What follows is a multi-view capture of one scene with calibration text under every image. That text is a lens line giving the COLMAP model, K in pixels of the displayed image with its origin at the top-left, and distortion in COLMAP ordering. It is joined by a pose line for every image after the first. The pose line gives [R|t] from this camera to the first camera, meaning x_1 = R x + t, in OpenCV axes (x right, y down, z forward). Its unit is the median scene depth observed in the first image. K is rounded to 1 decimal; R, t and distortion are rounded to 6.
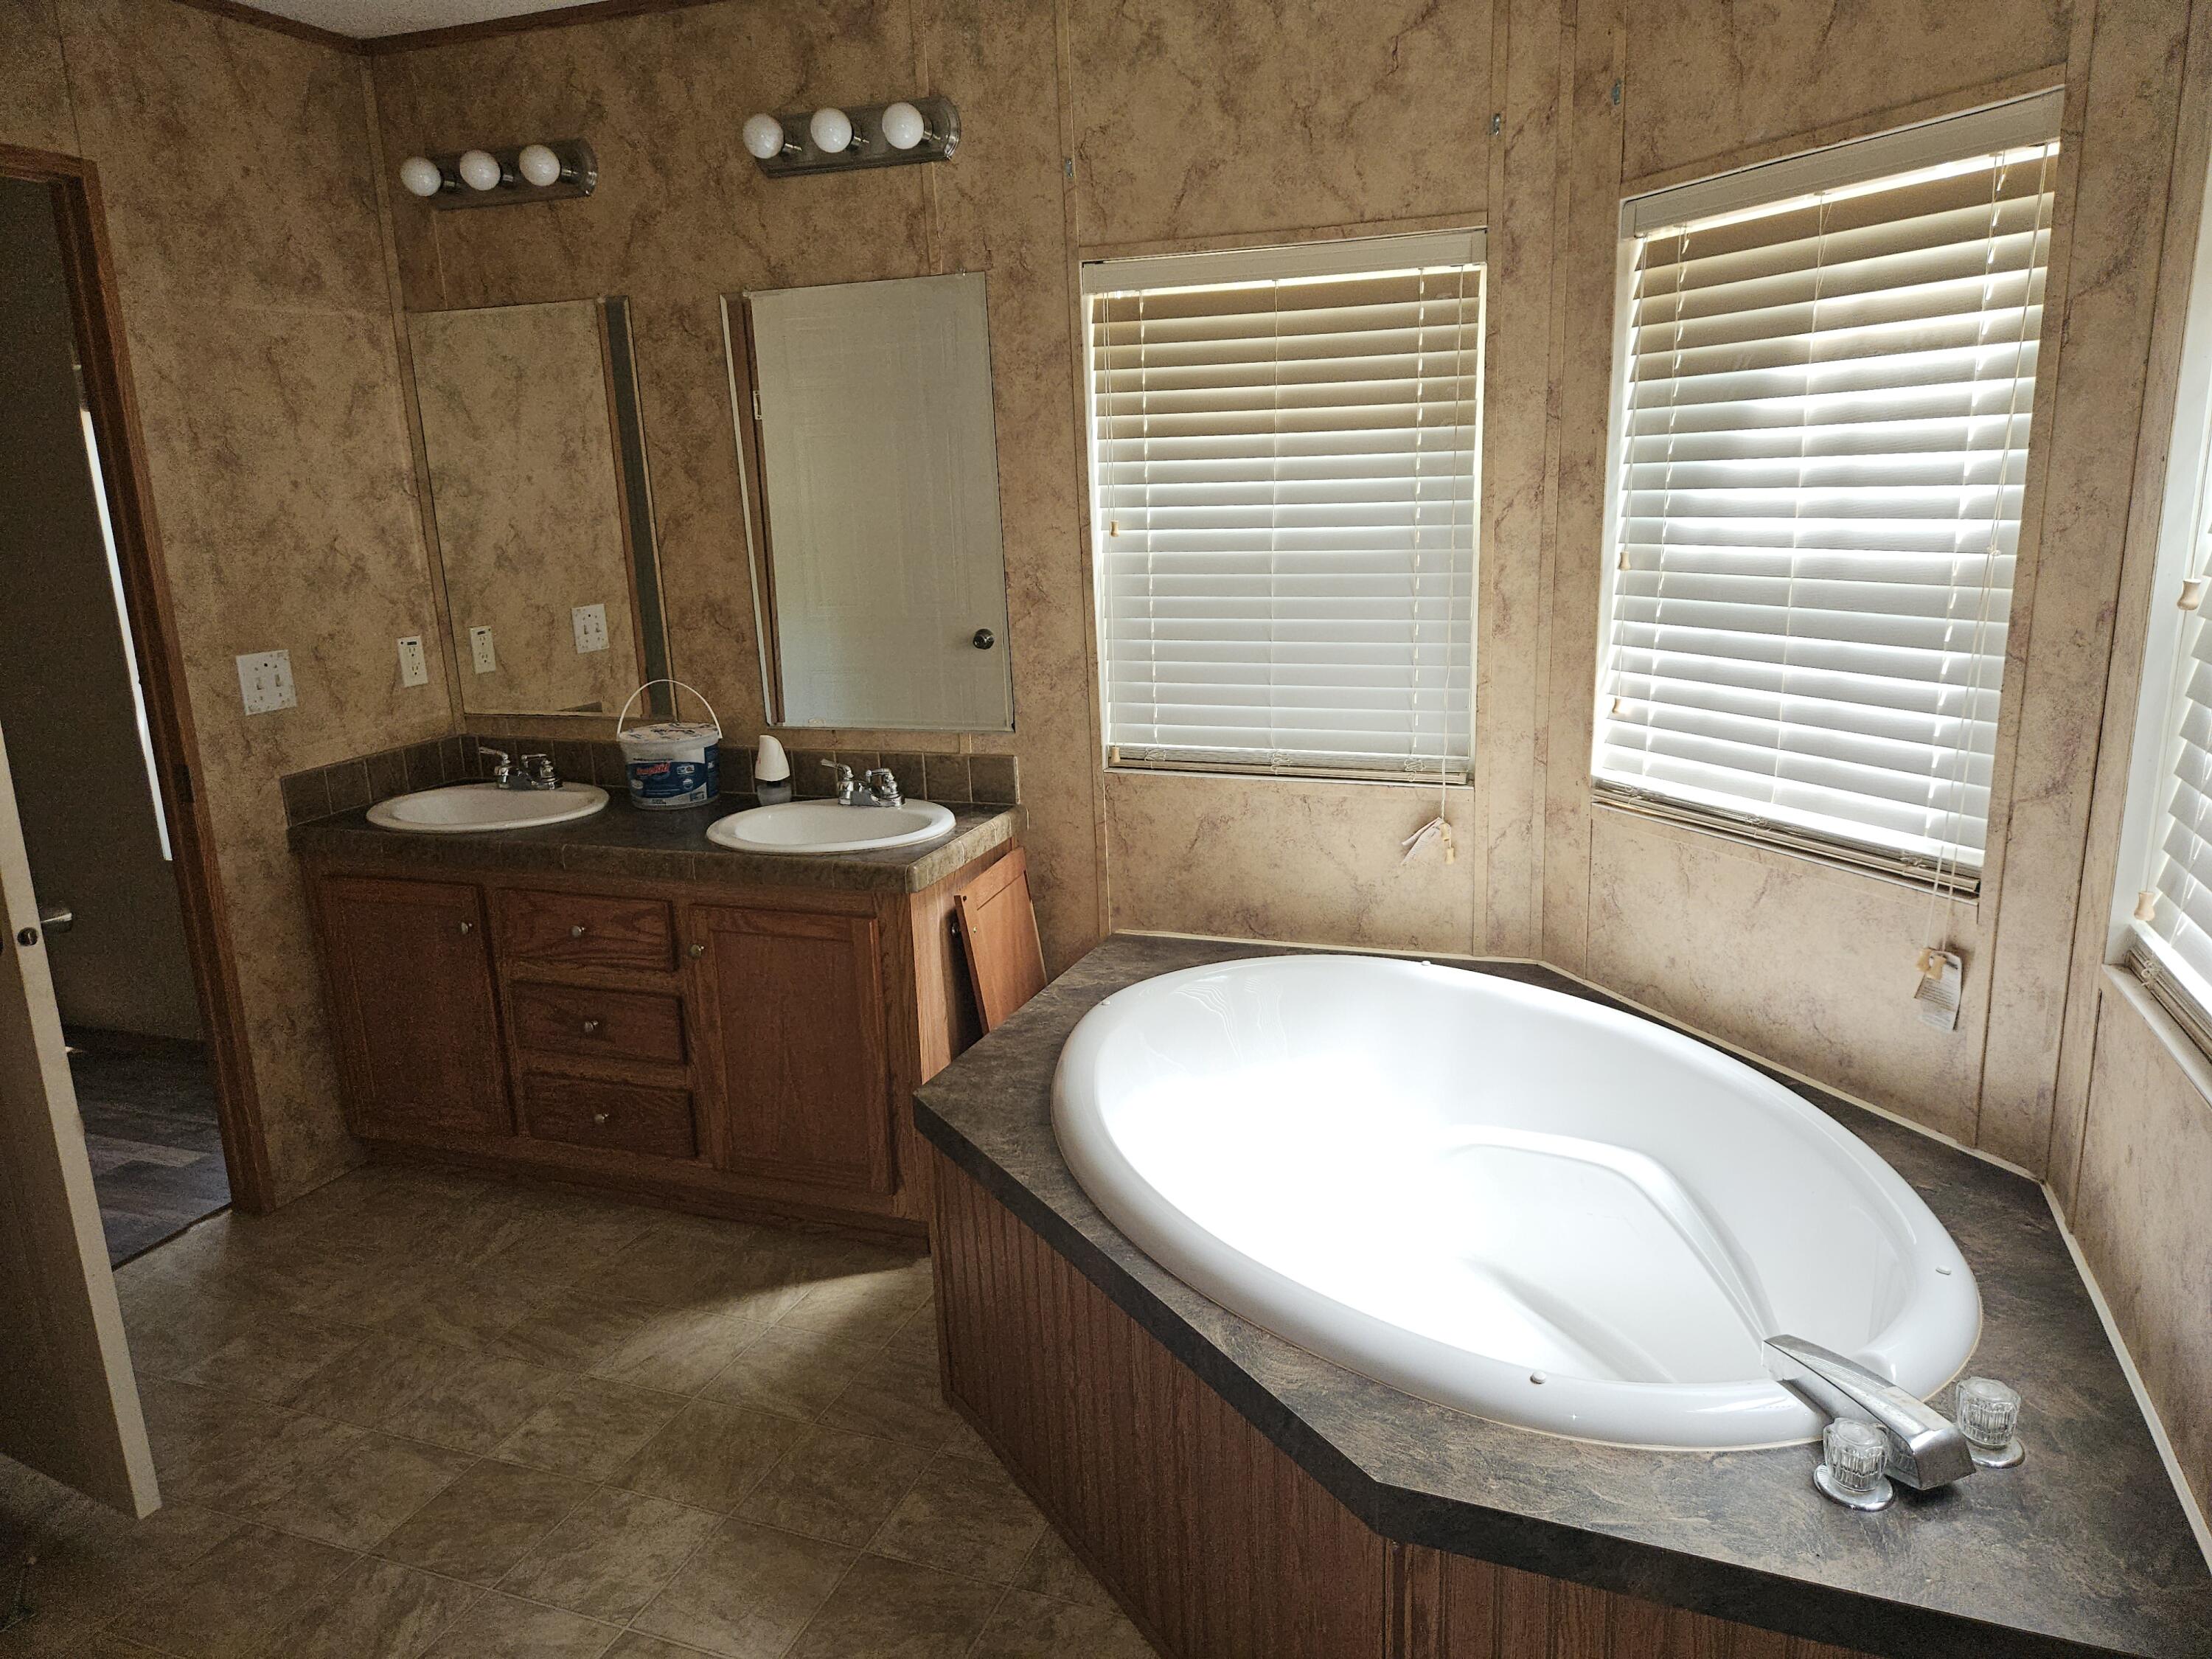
lens RADIAL K [[1483.8, 0, 1103.2], [0, 1483.8, 815.2], [0, 0, 1]] dist [0.068603, -0.057960]
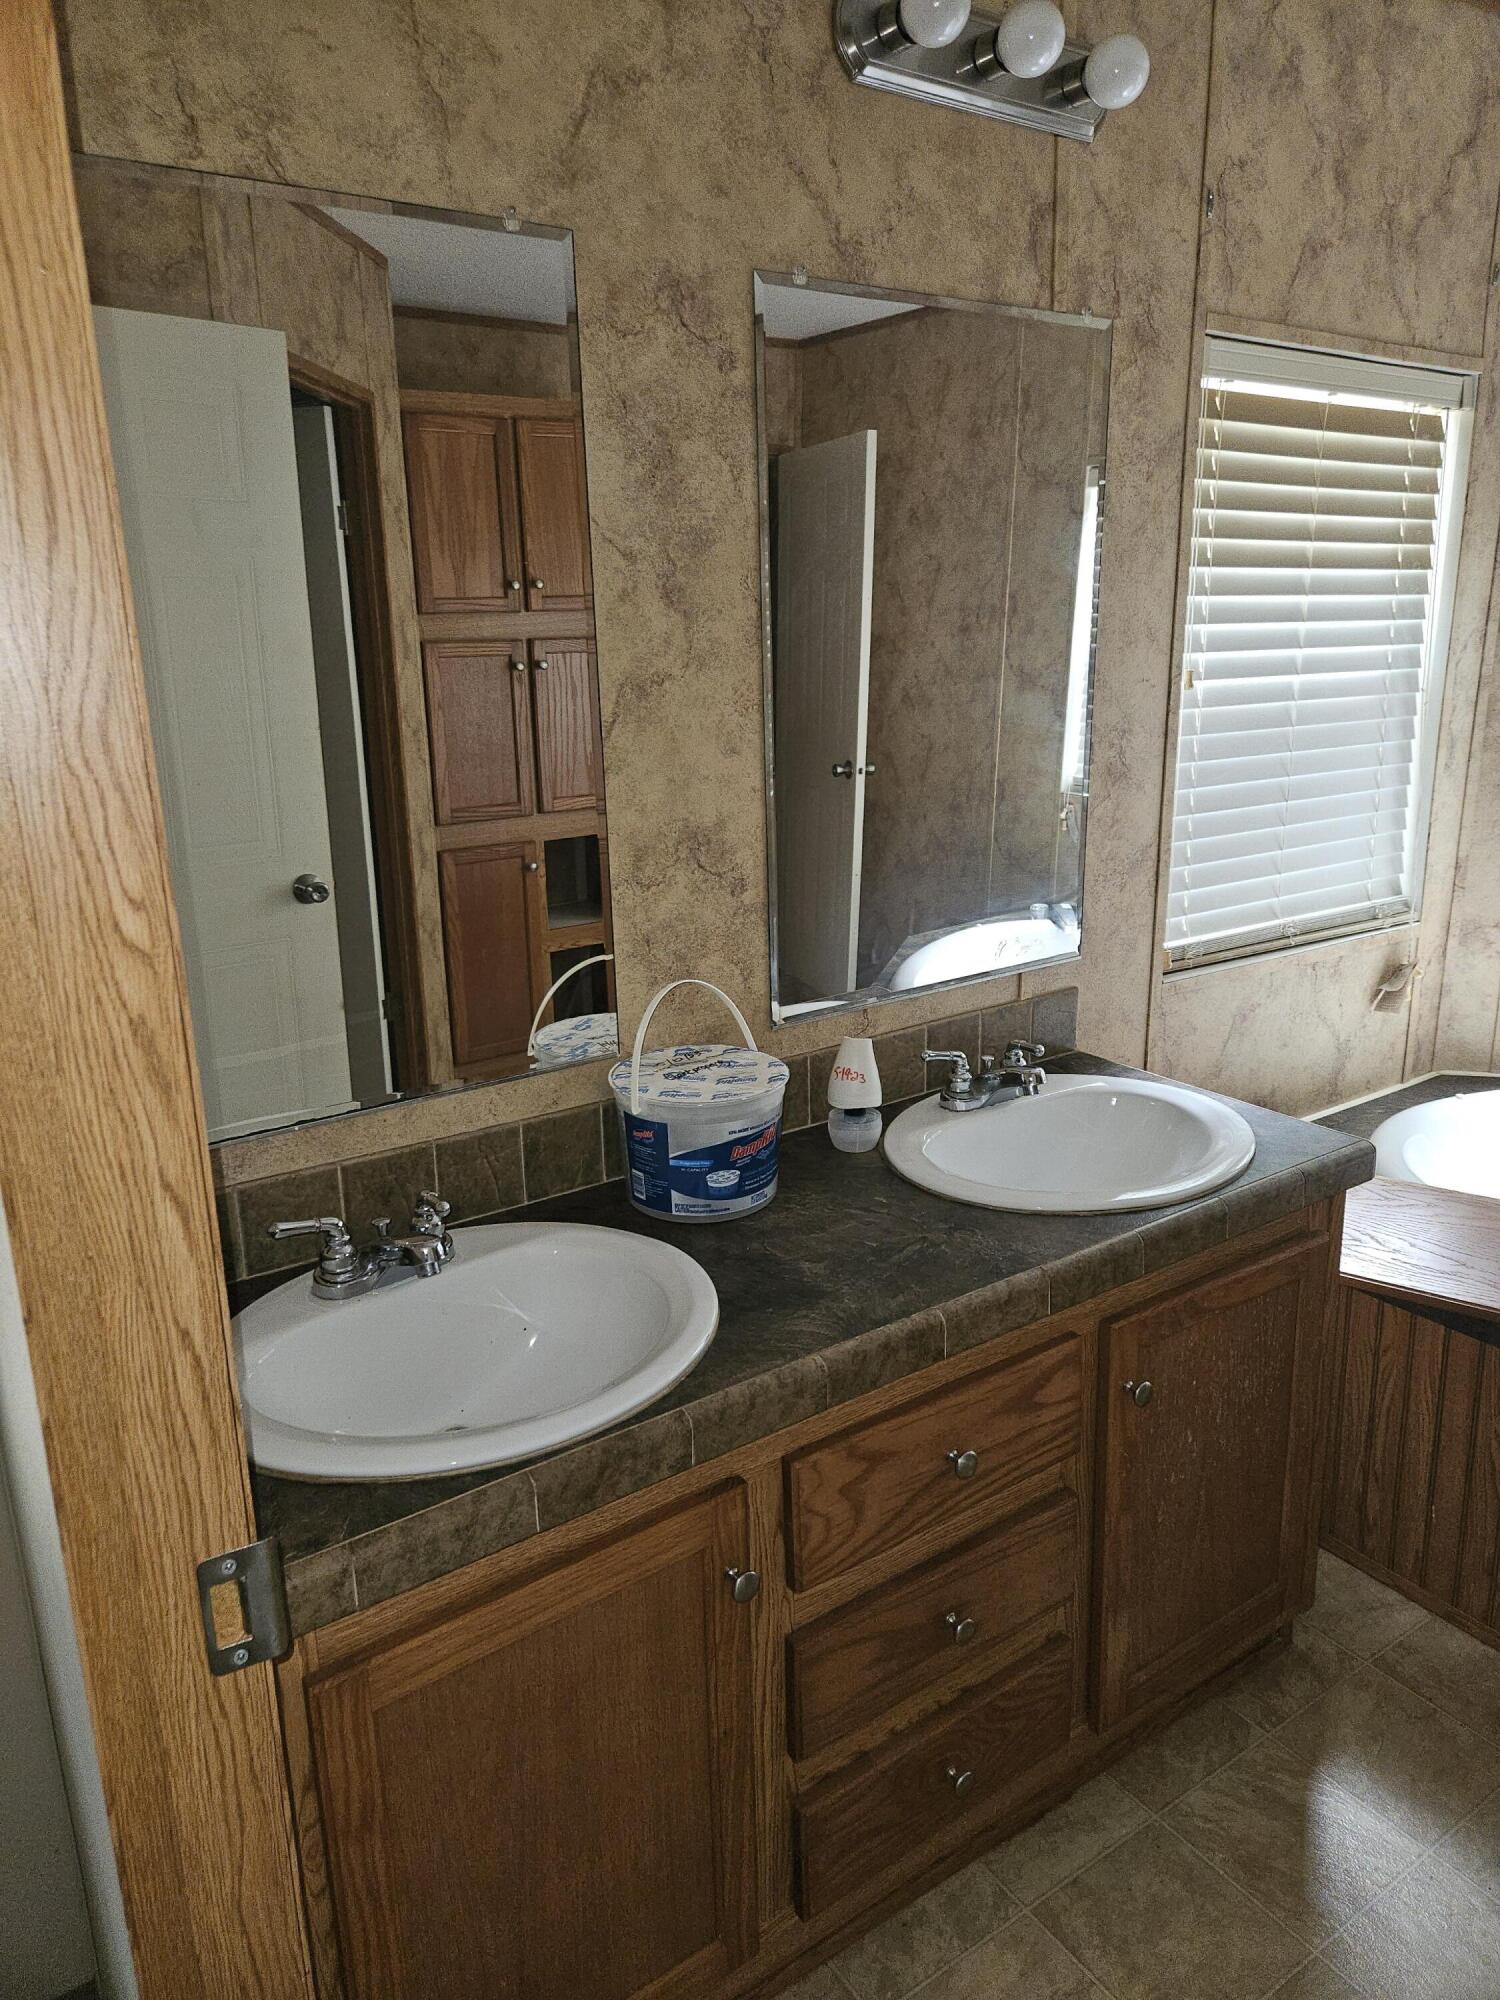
lens RADIAL K [[1341.6, 0, 768.2], [0, 1341.6, 1002.2], [0, 0, 1]] dist [0.068603, -0.057960]
pose [[0.571078, -0.192977, 0.797891, -0.746594], [0.198564, 0.975586, 0.093835, -0.137001], [-0.796519, 0.104846, 0.595454, 0.767316]]
